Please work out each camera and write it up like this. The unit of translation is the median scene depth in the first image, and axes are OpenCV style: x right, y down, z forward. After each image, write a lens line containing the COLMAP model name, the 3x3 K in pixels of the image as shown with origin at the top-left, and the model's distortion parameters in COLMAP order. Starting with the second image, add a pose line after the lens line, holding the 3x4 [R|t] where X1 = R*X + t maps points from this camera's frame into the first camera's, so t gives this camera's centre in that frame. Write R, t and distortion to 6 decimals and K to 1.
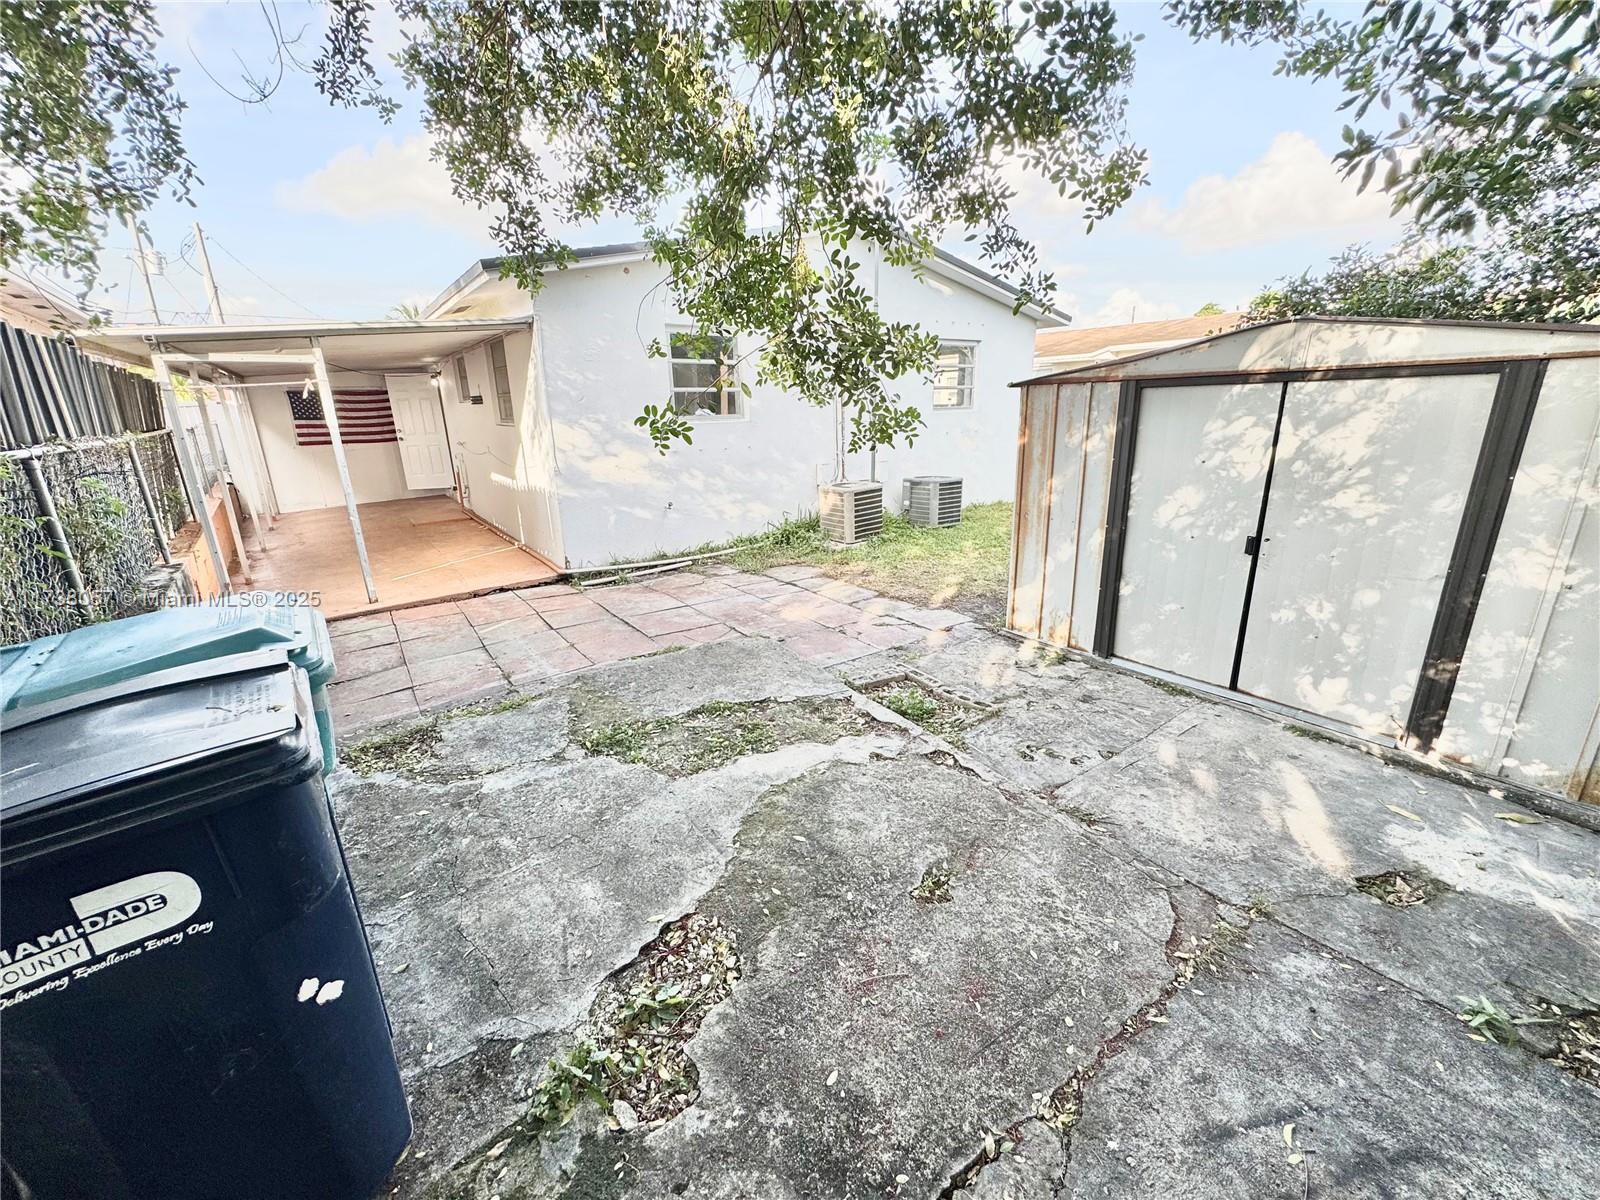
lens RADIAL K [[640.4, 0, 802.8], [0, 640.4, 592.2], [0, 0, 1]] dist [-0.001989, -0.000006]
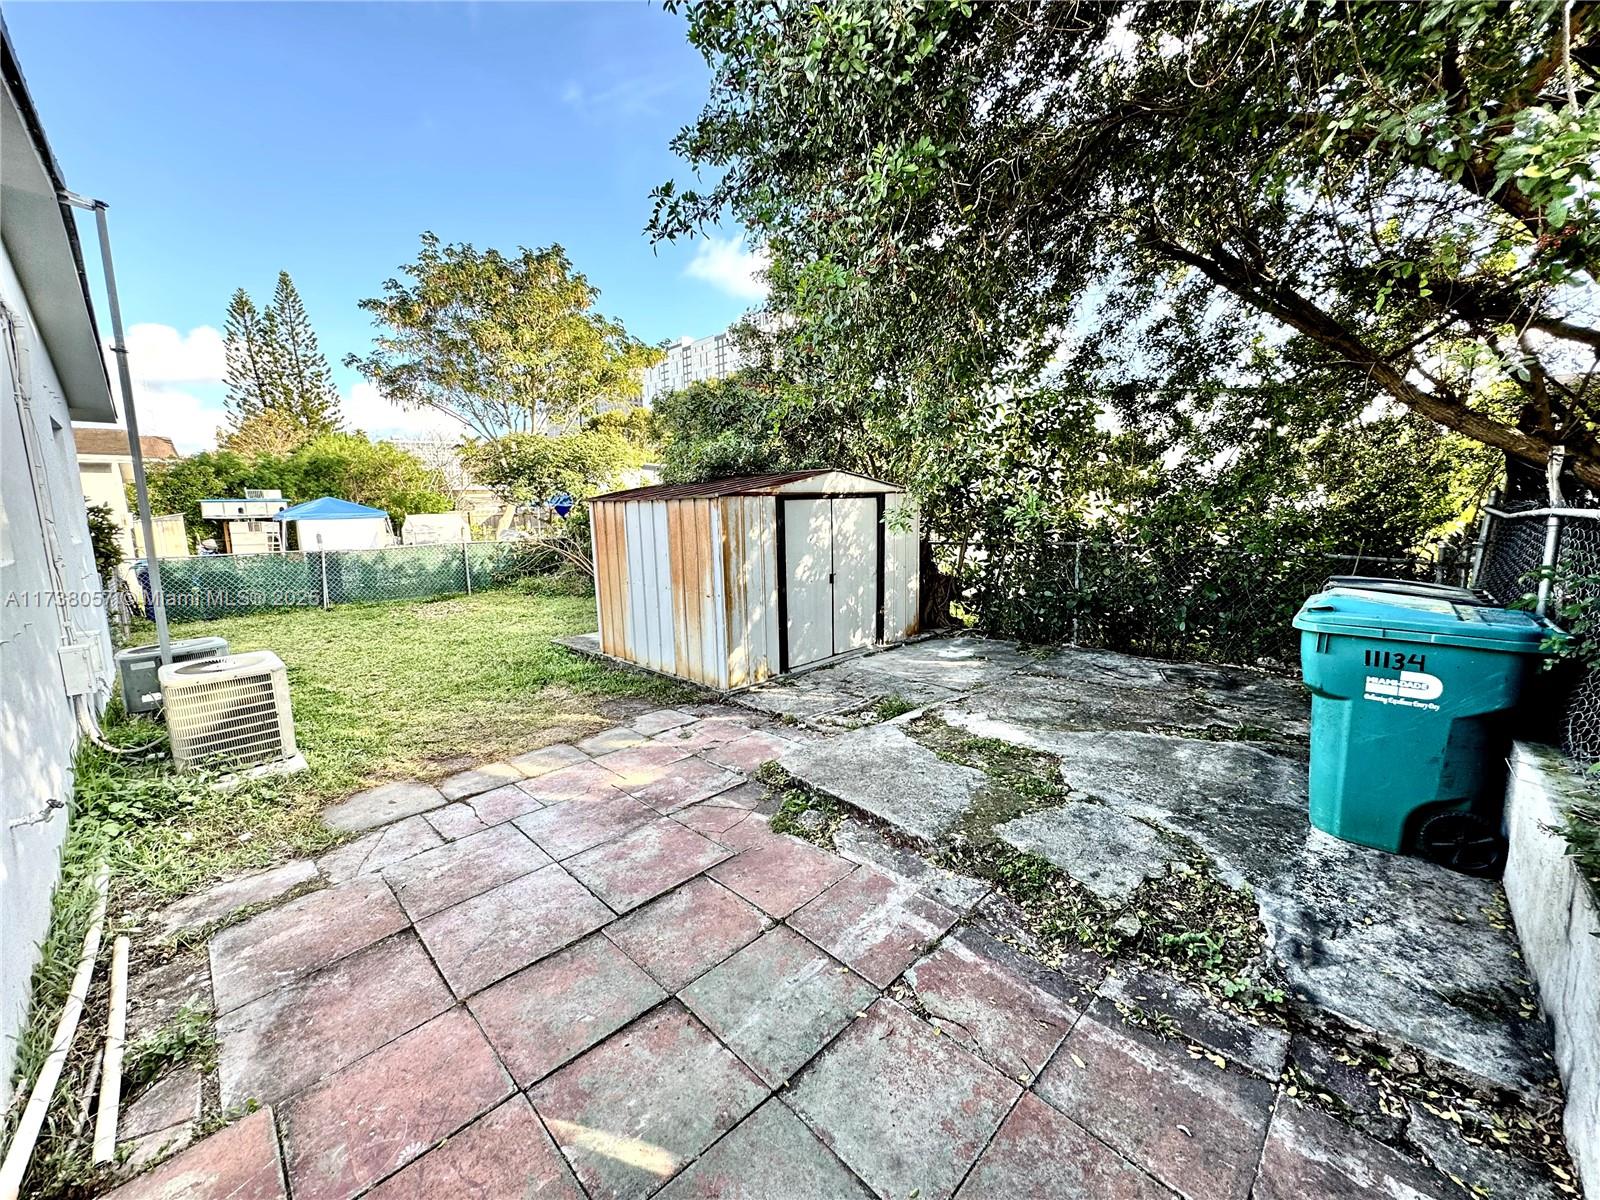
lens RADIAL K [[640.4, 0, 792.6], [0, 640.4, 599.5], [0, 0, 1]] dist [-0.001989, -0.000006]
pose [[-0.154909, -0.113664, 0.981368, -0.988505], [0.308922, 0.937972, 0.157401, -0.292035], [-0.938387, 0.327549, -0.110188, 1.097687]]
